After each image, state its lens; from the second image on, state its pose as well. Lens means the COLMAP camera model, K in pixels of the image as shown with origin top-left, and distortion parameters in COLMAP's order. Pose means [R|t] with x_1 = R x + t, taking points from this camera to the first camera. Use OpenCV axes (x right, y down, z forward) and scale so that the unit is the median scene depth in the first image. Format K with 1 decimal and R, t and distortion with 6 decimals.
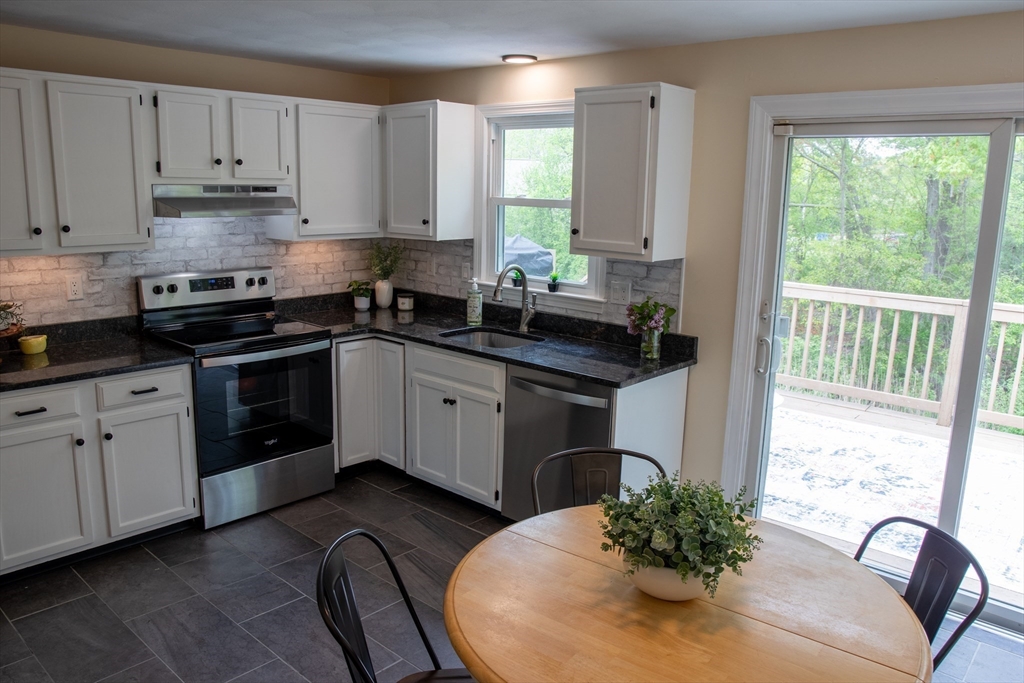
lens RADIAL K [[760.4, 0, 513.6], [0, 760.4, 336.7], [0, 0, 1]] dist [-0.084710, 0.040870]
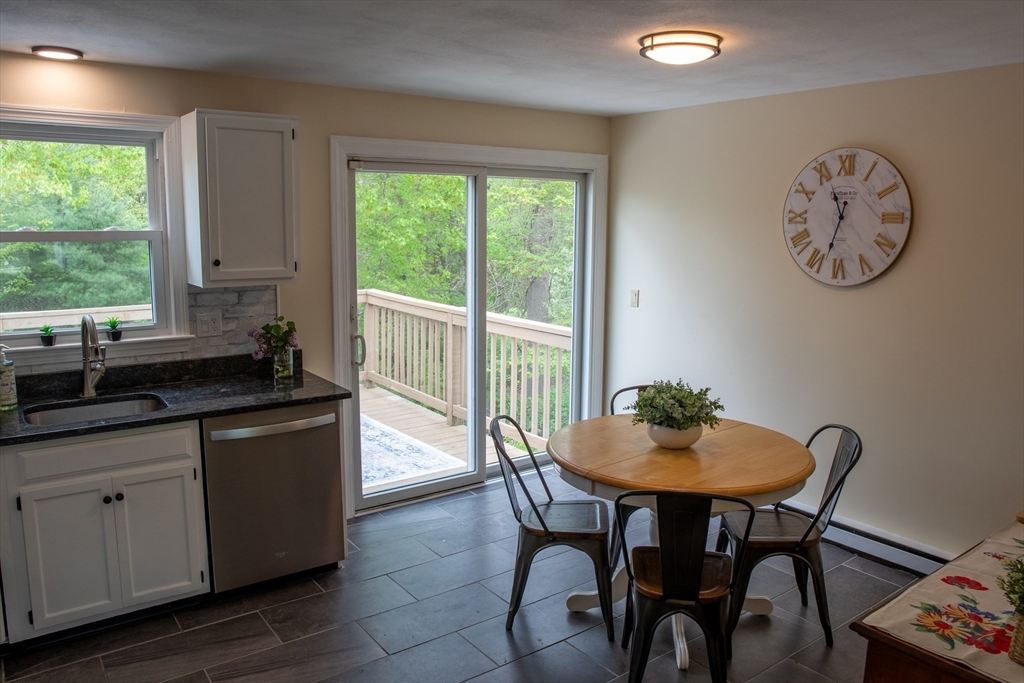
lens RADIAL K [[760.4, 0, 513.6], [0, 760.4, 336.7], [0, 0, 1]] dist [-0.084710, 0.040870]
pose [[0.198435, -0.166478, 0.965872, -0.703784], [0.192772, 0.972849, 0.128076, -0.090819], [-0.960970, 0.160778, 0.225139, 0.426610]]
